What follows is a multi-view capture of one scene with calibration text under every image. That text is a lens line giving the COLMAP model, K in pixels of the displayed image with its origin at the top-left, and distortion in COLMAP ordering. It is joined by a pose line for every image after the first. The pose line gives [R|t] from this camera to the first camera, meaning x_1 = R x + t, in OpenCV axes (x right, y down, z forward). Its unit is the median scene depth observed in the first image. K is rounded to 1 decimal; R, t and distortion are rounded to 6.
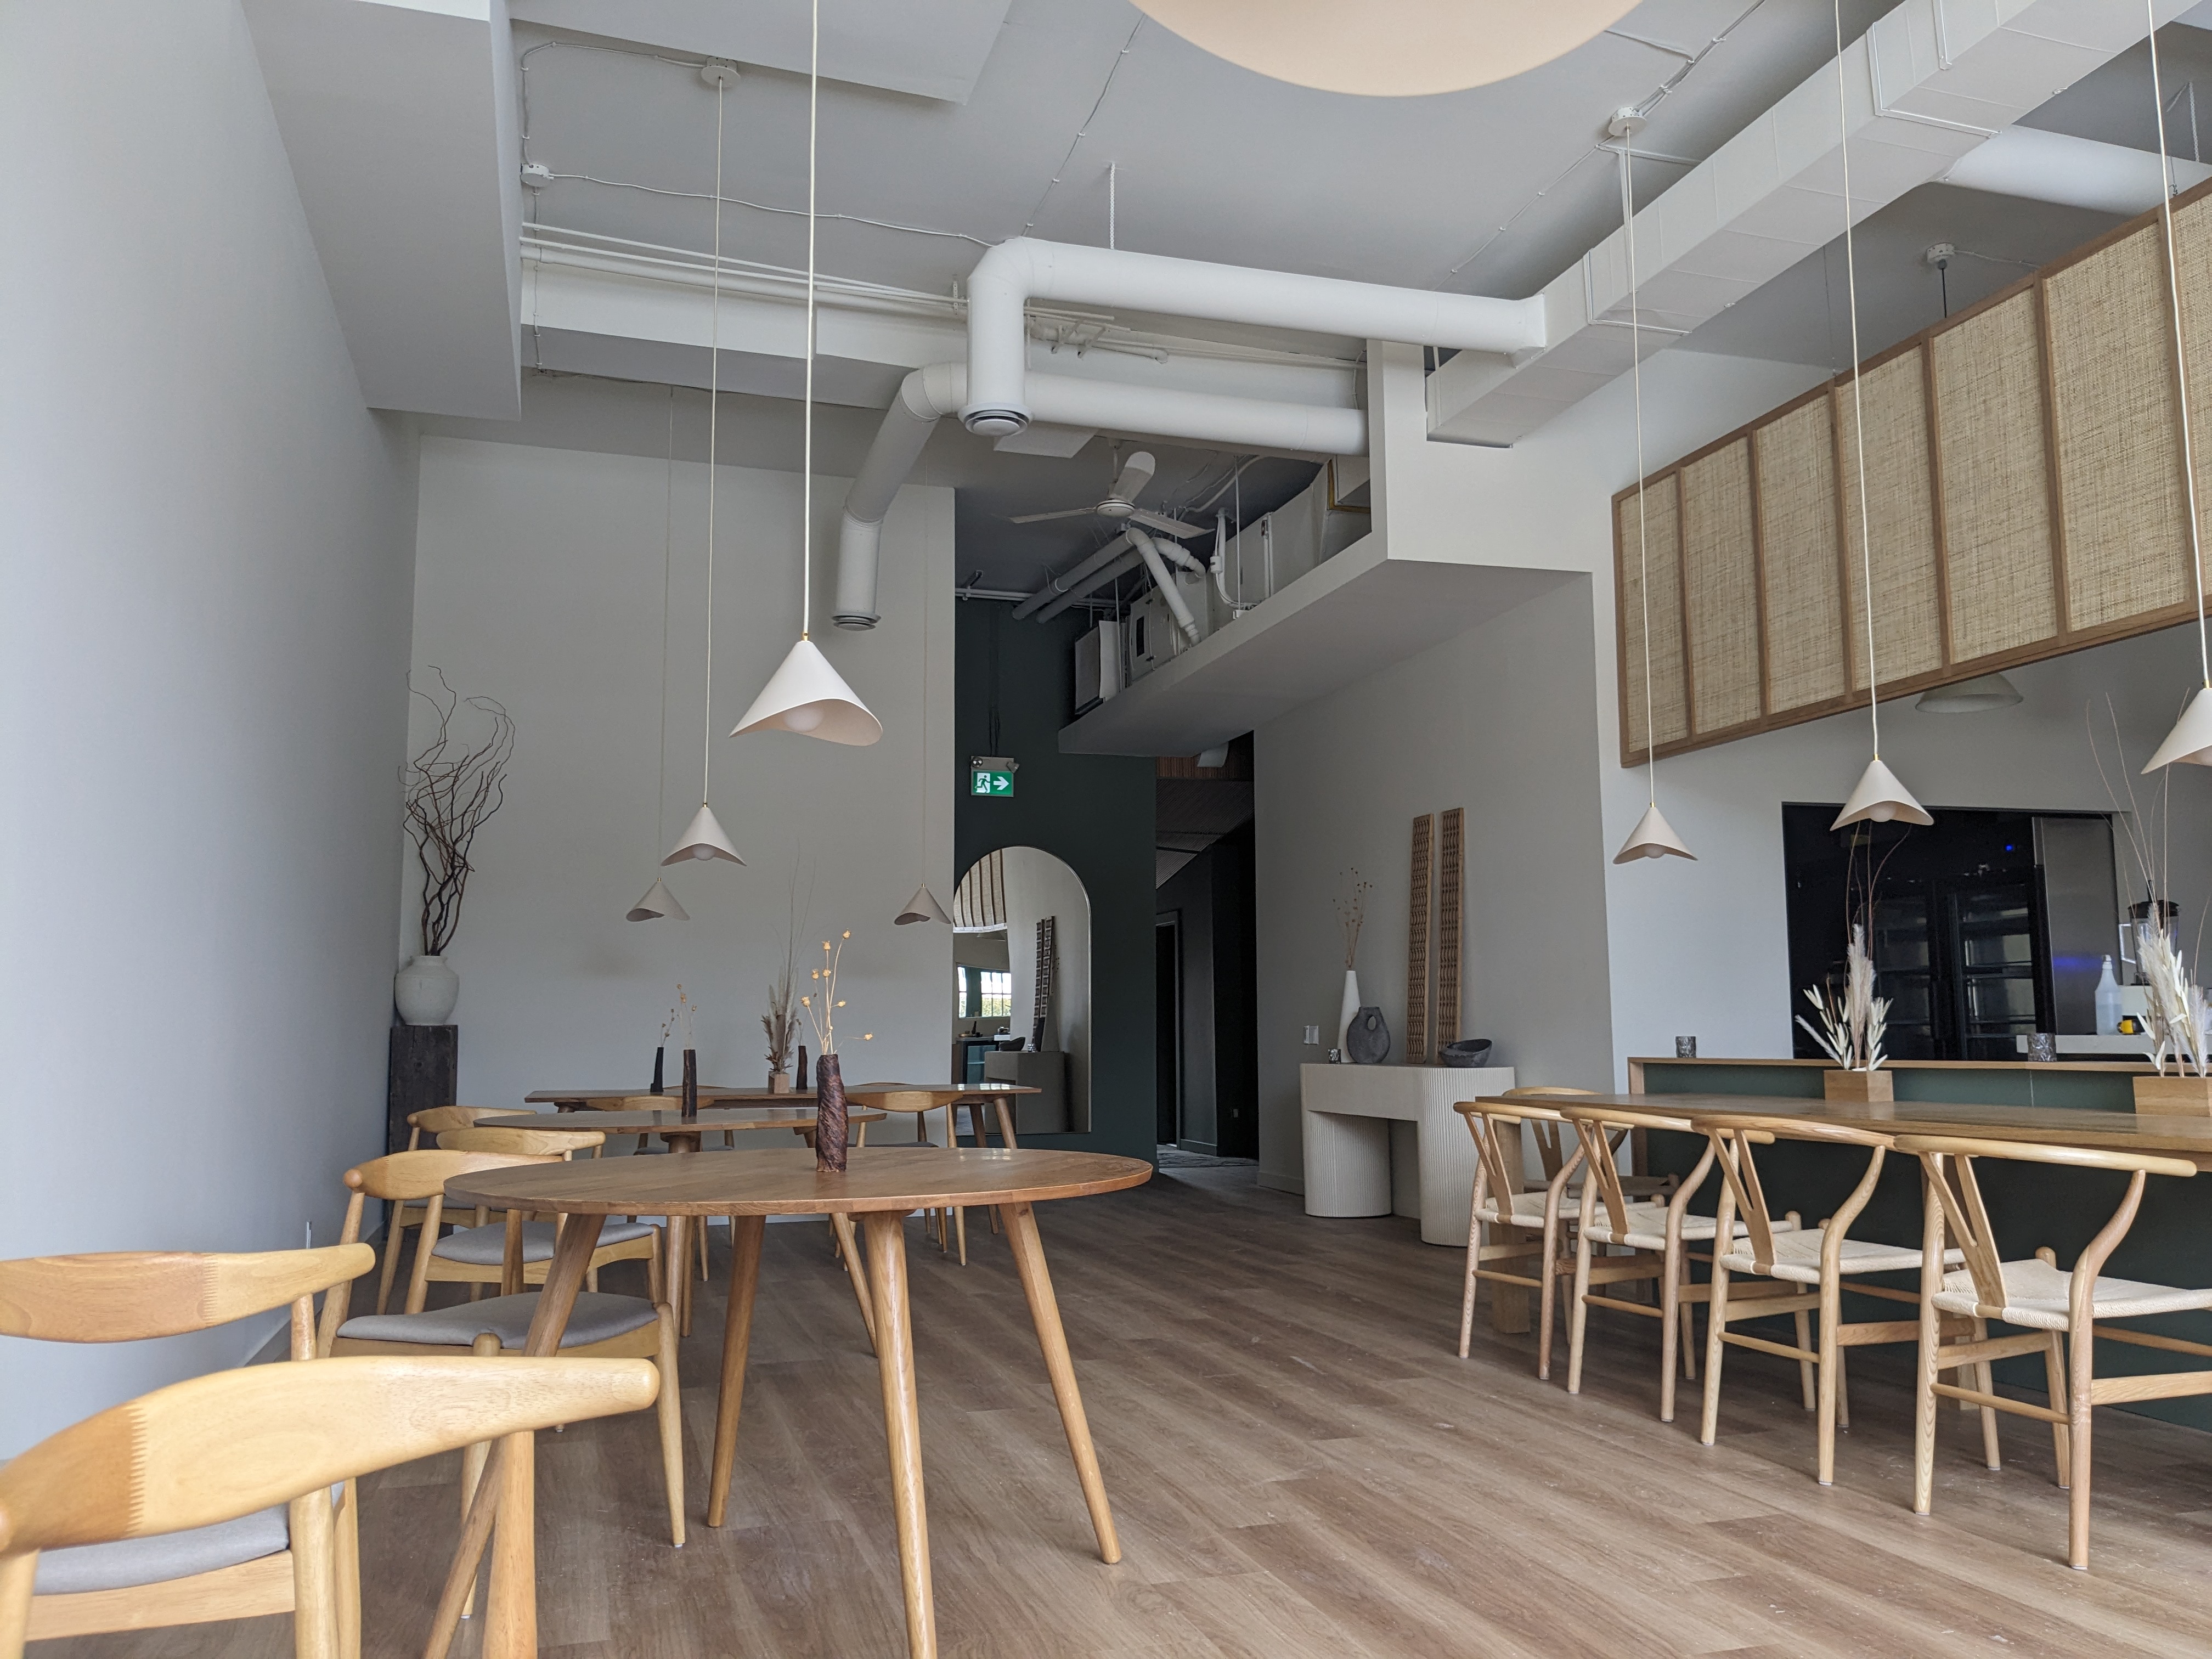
lens RADIAL K [[1835.6, 0, 1106.0], [0, 1835.6, 829.5], [0, 0, 1]] dist [0.069900, -0.106880]
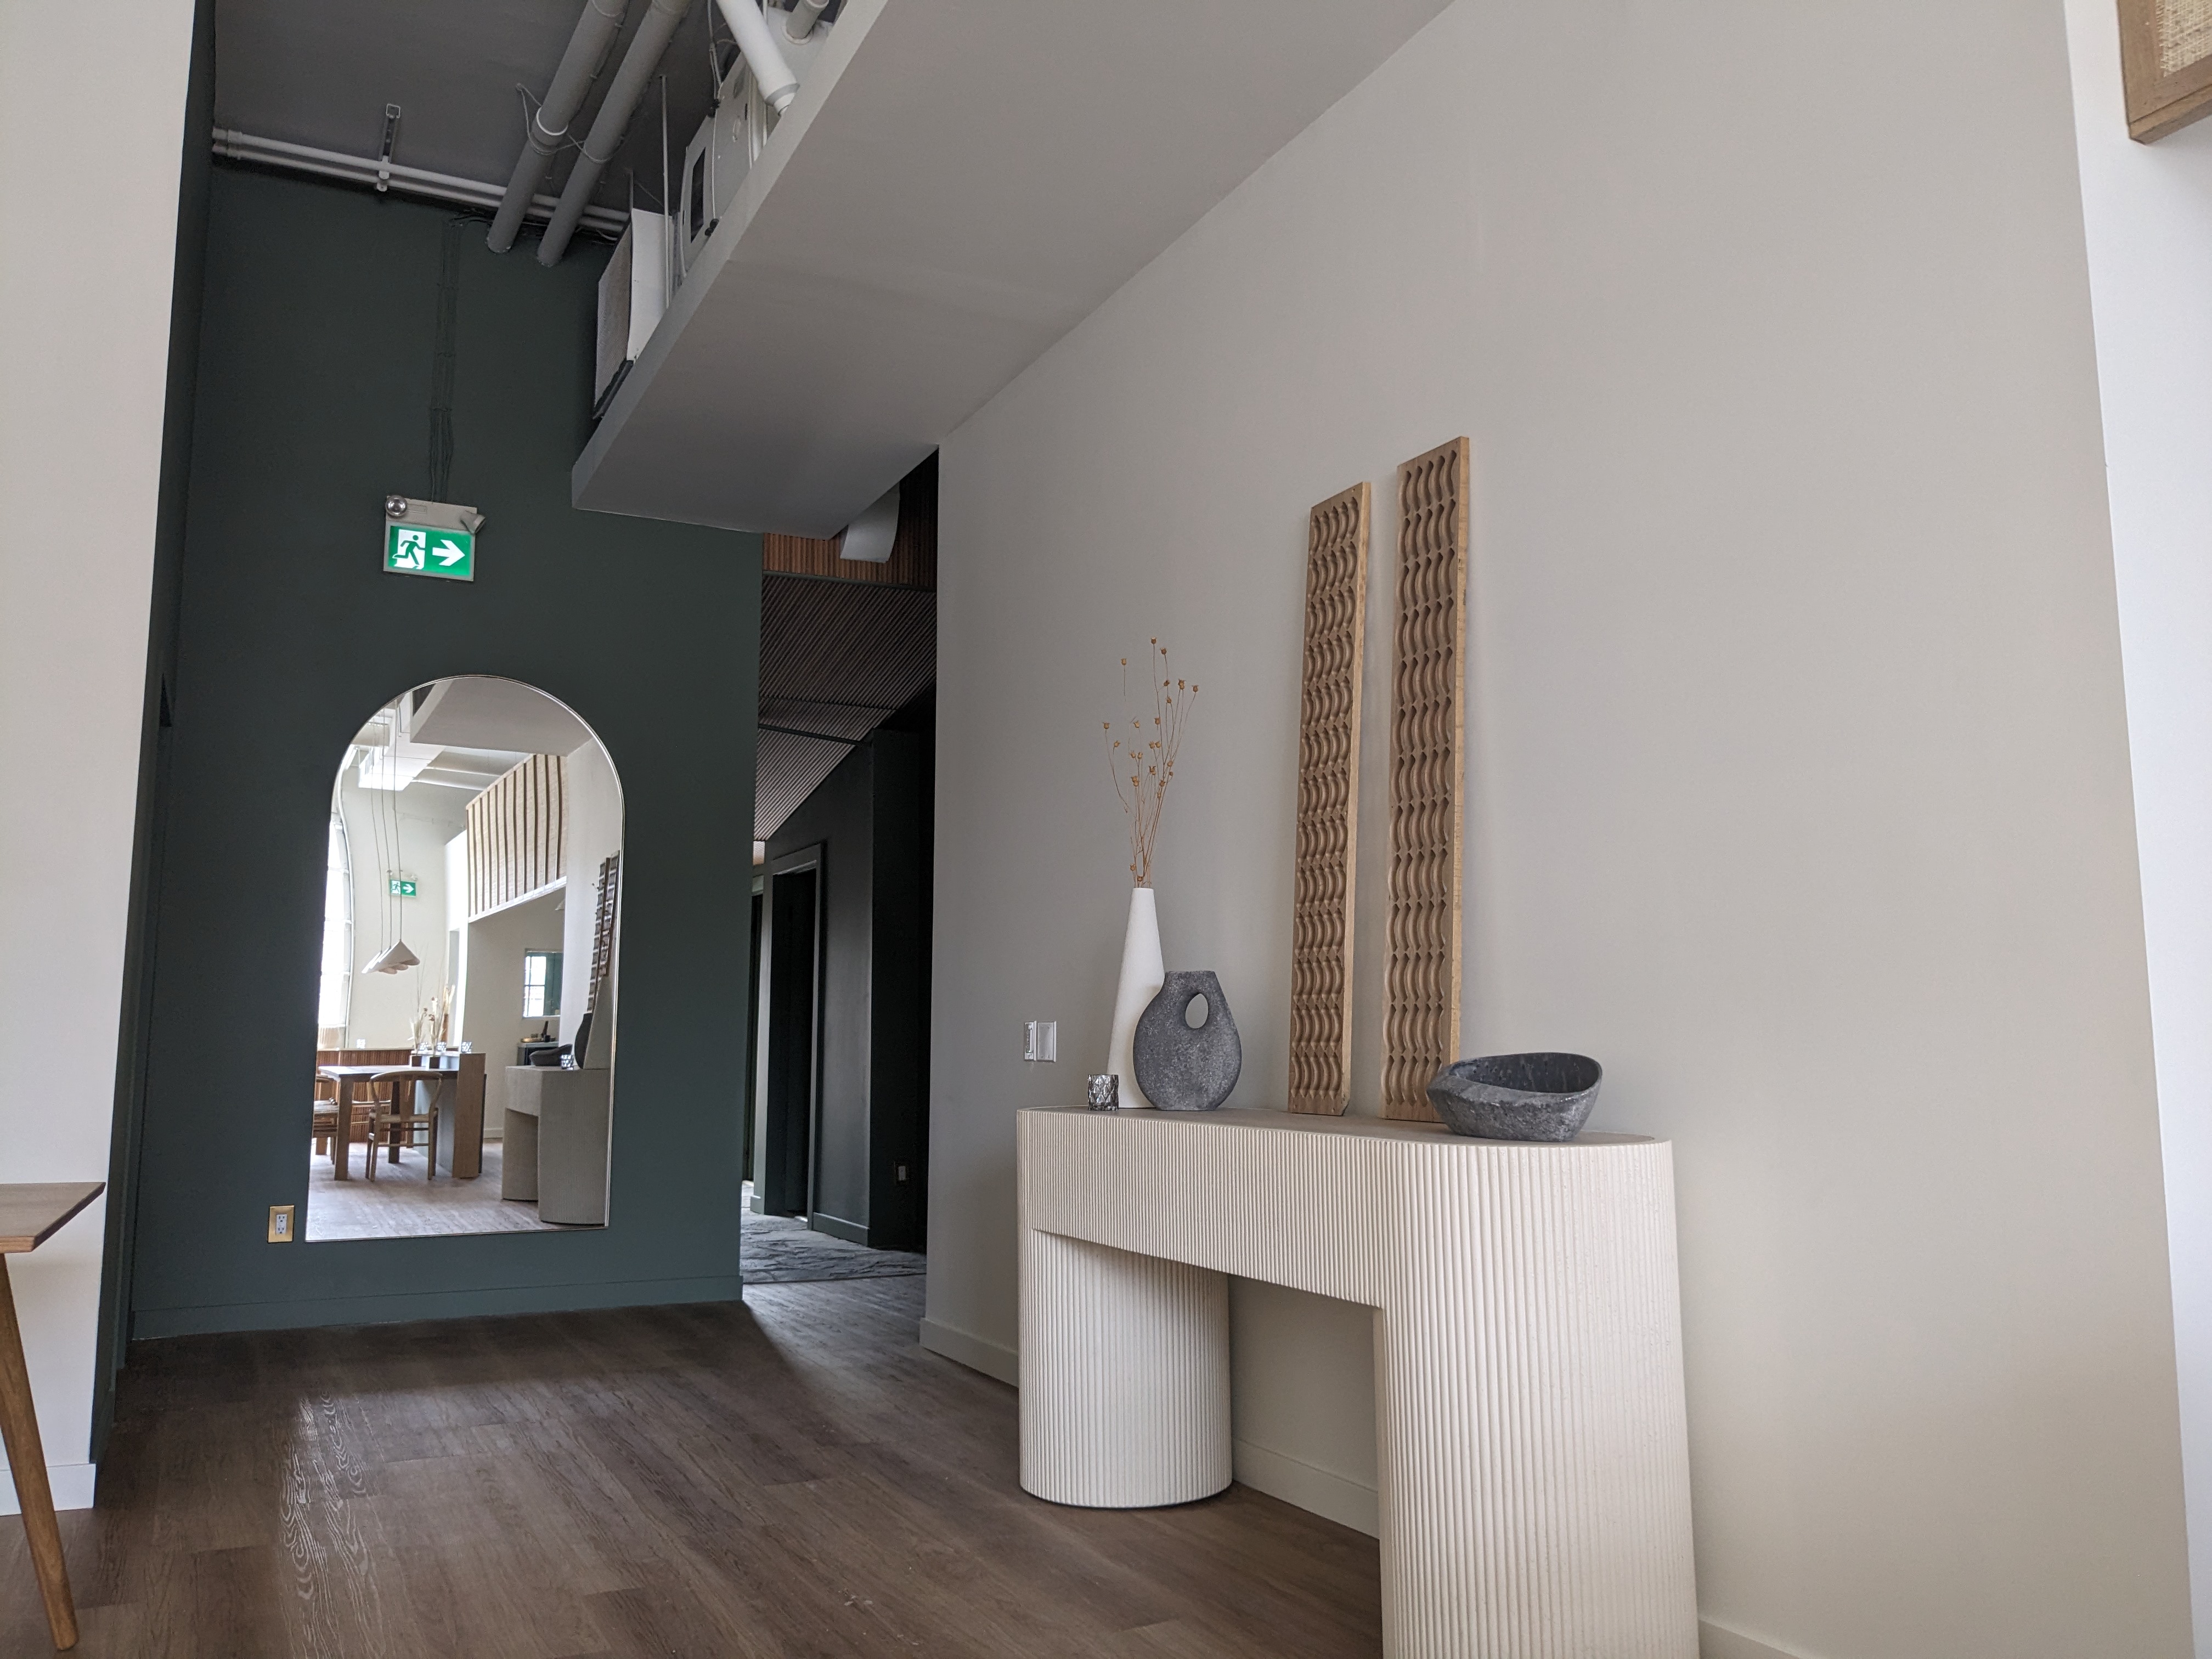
lens RADIAL K [[1835.6, 0, 1106.0], [0, 1835.6, 829.5], [0, 0, 1]] dist [0.069900, -0.106880]
pose [[0.987412, 0.024304, 0.156292, 0.067304], [-0.023408, 0.999697, -0.007568, 0.076230], [-0.156429, 0.003814, 0.987682, 0.671458]]
